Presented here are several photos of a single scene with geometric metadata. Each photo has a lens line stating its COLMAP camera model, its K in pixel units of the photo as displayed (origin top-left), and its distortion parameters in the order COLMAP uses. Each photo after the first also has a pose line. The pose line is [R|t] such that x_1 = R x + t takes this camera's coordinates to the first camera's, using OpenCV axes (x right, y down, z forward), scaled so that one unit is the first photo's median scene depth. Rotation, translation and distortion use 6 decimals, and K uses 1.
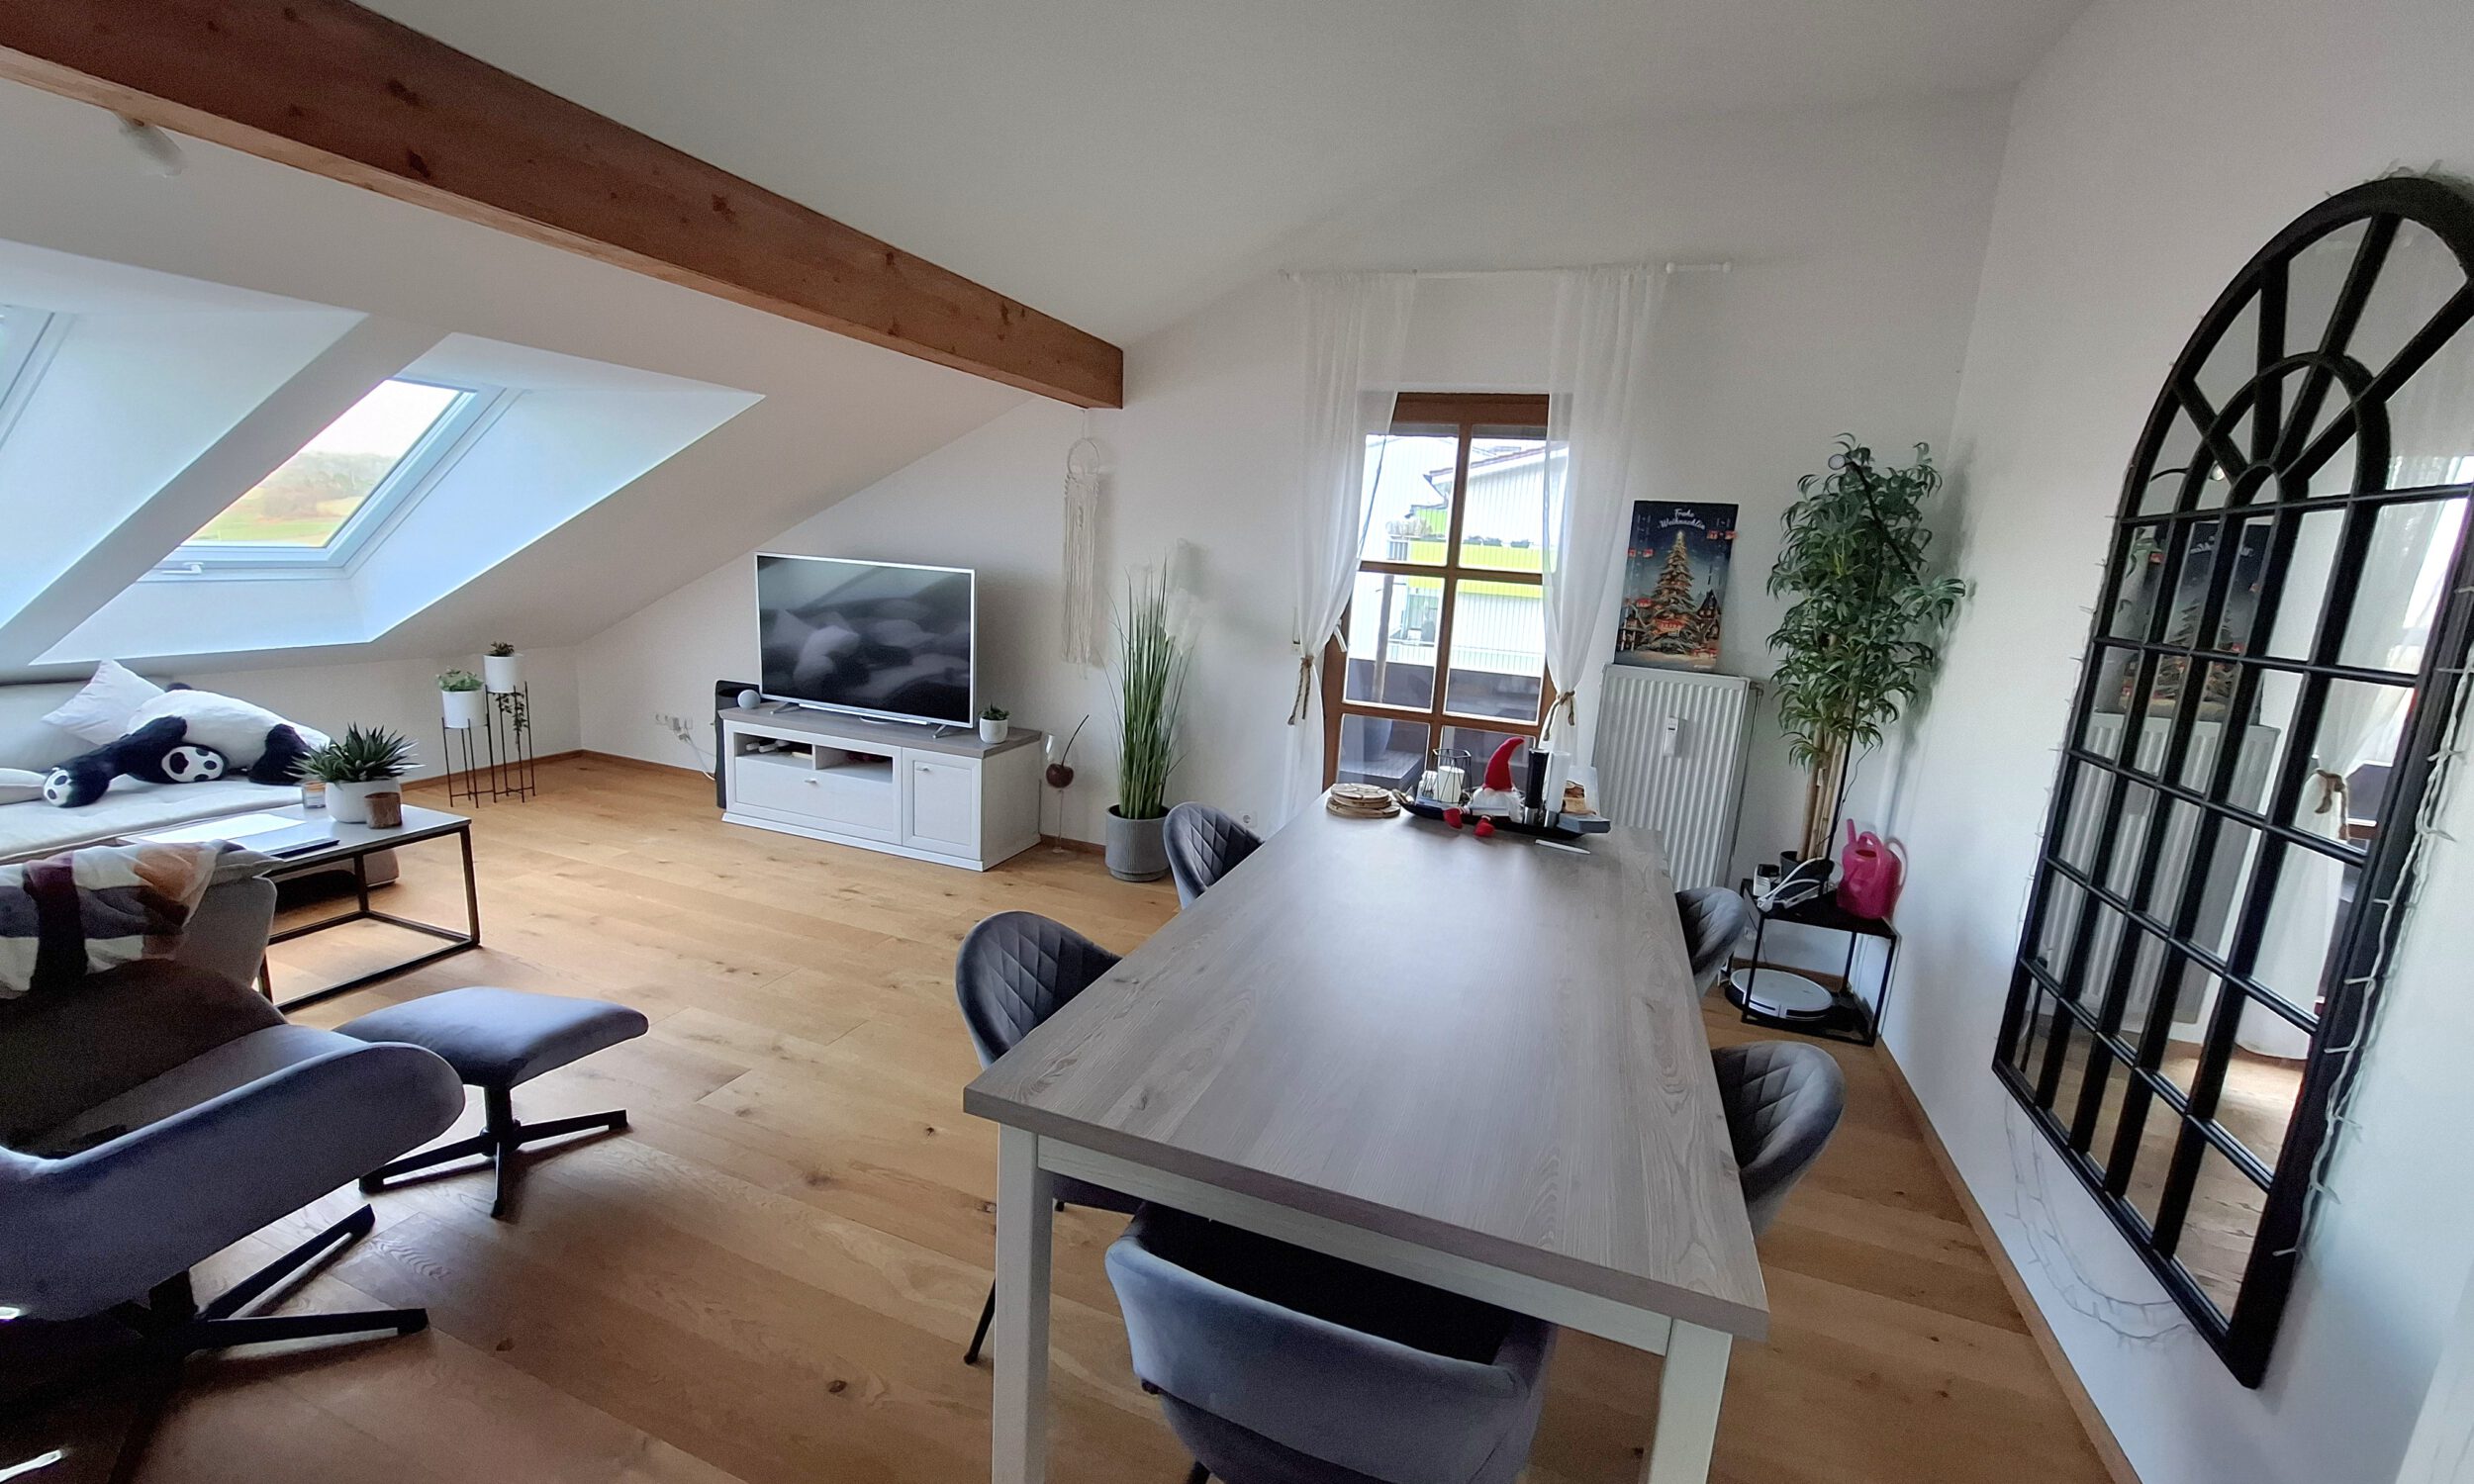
lens RADIAL K [[971.6, 0, 1237.9], [0, 971.6, 724.7], [0, 0, 1]] dist [0.001734, 0.001658]
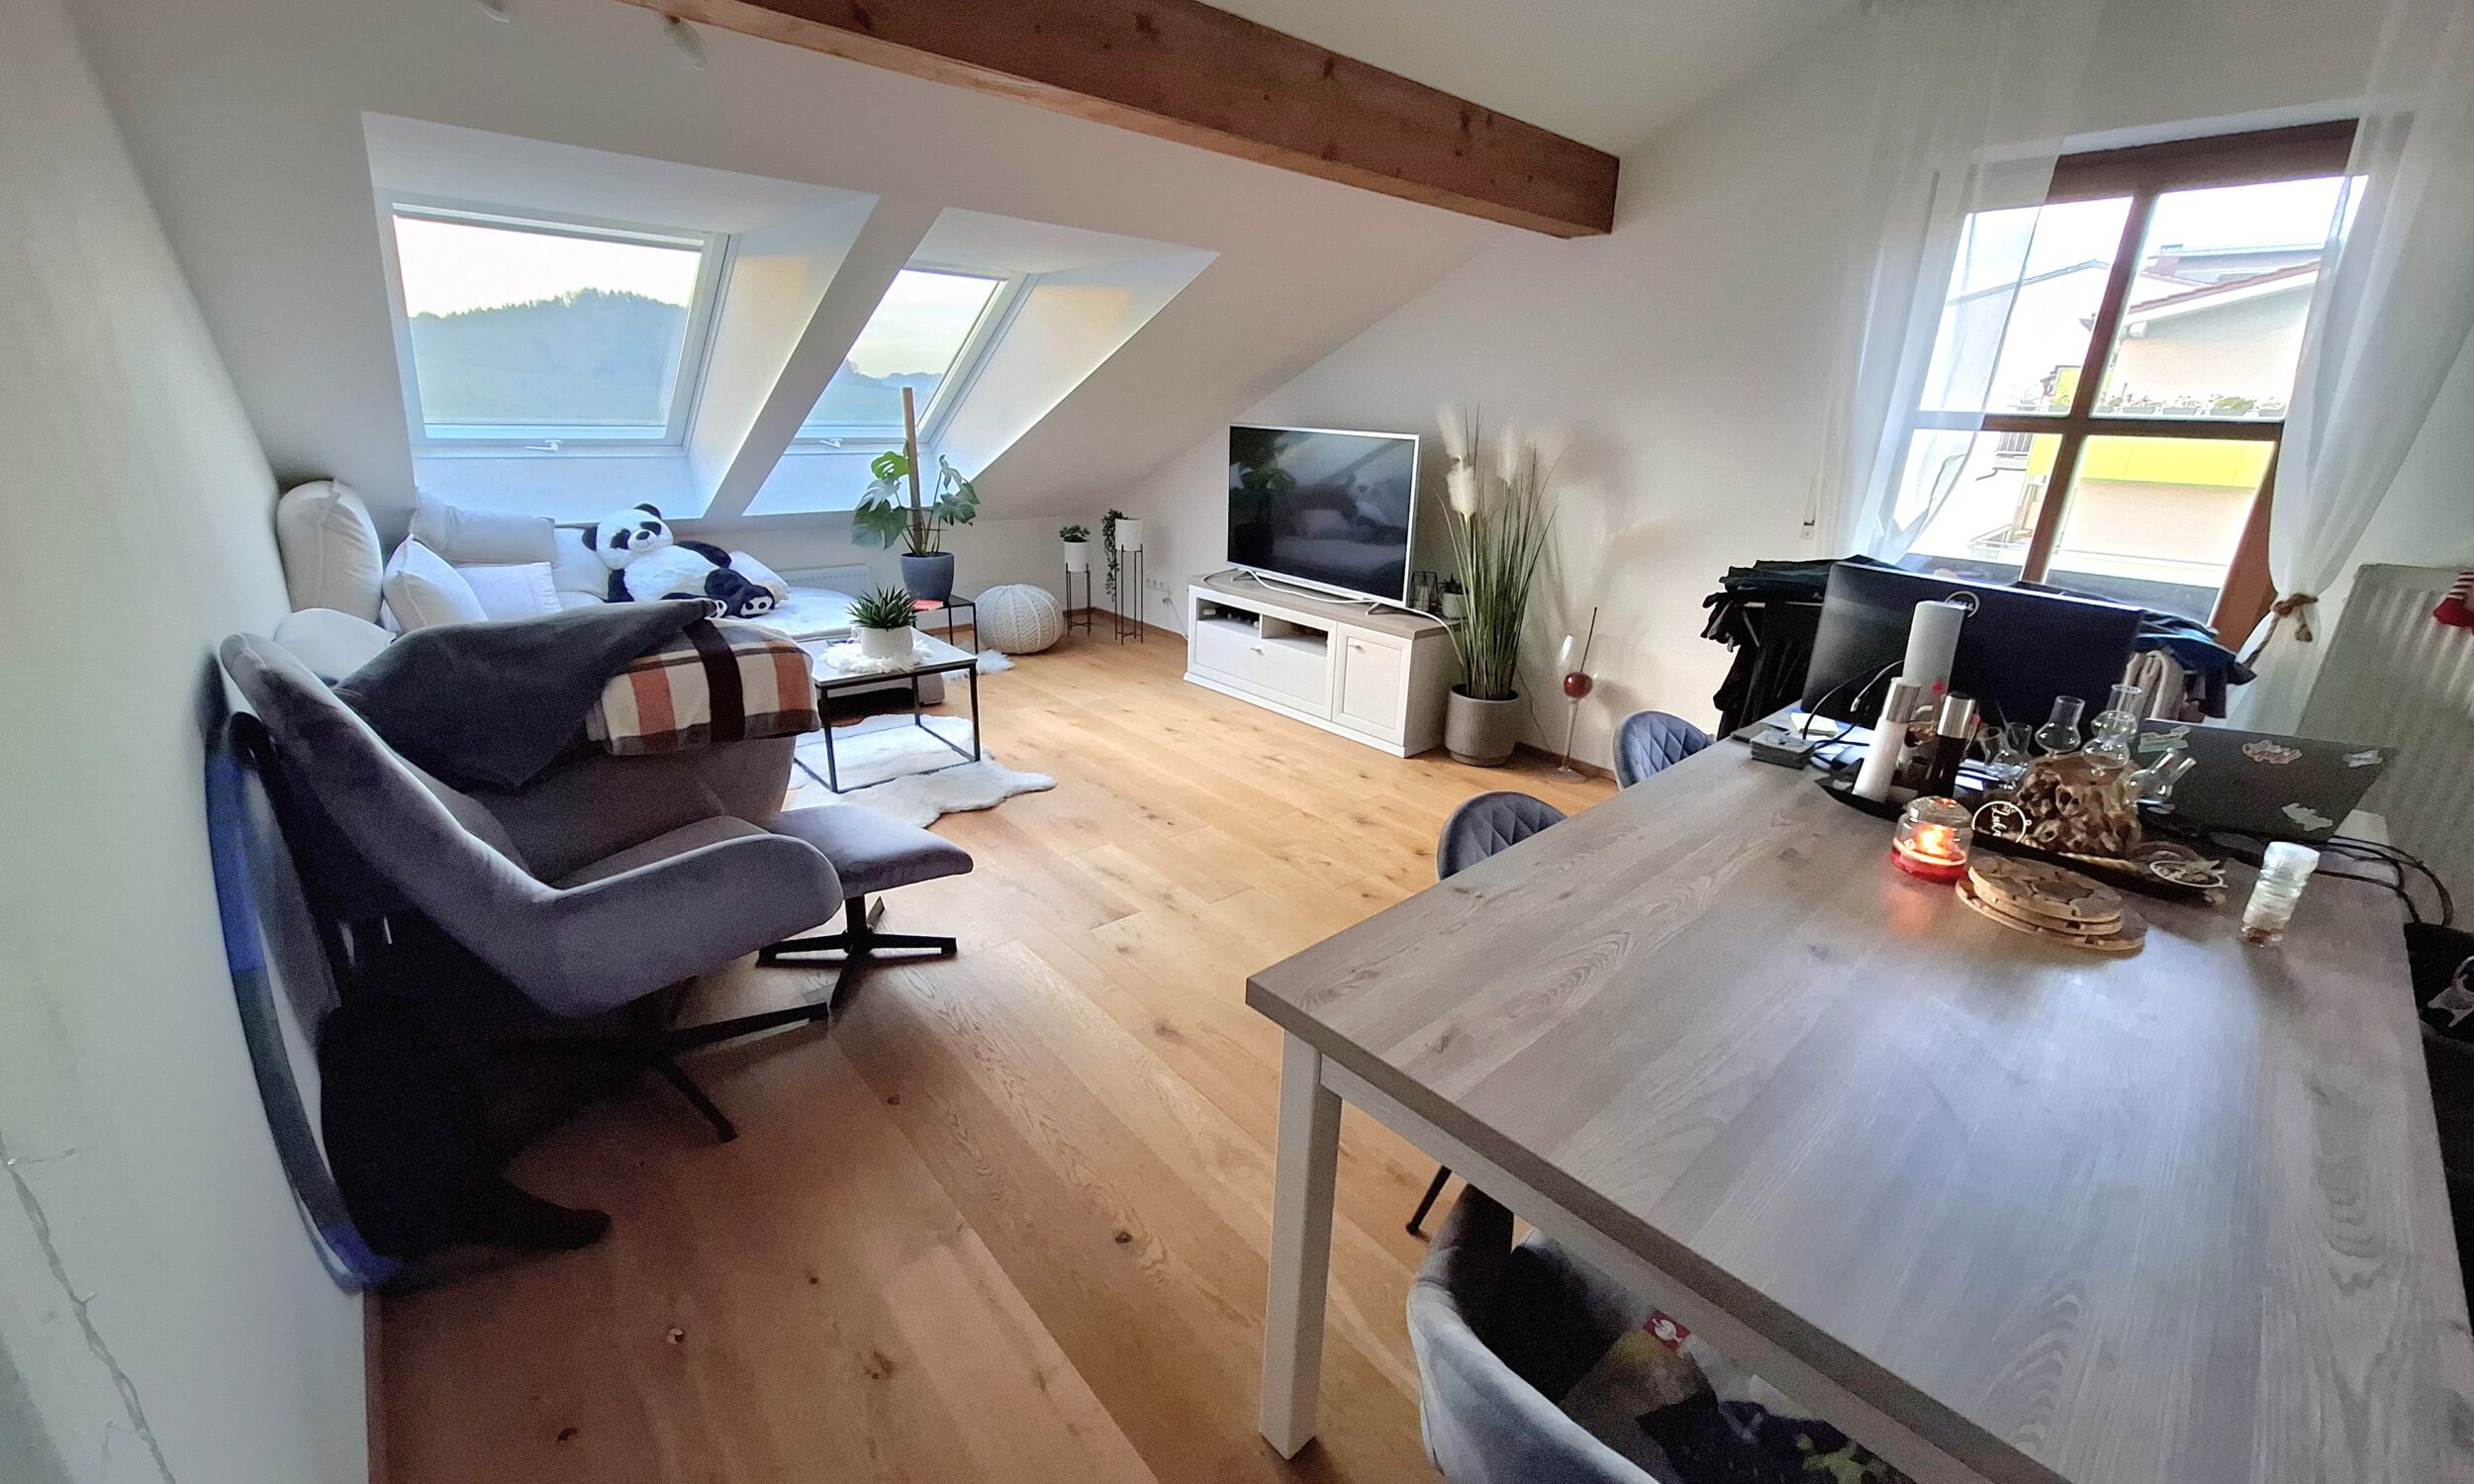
lens RADIAL K [[971.6, 0, 1248.9], [0, 971.6, 729.9], [0, 0, 1]] dist [0.001734, 0.001658]
pose [[0.882031, 0.123355, -0.454758, 0.049225], [-0.068394, 0.988420, 0.135459, 0.004577], [0.466202, -0.088376, 0.880253, 0.109129]]
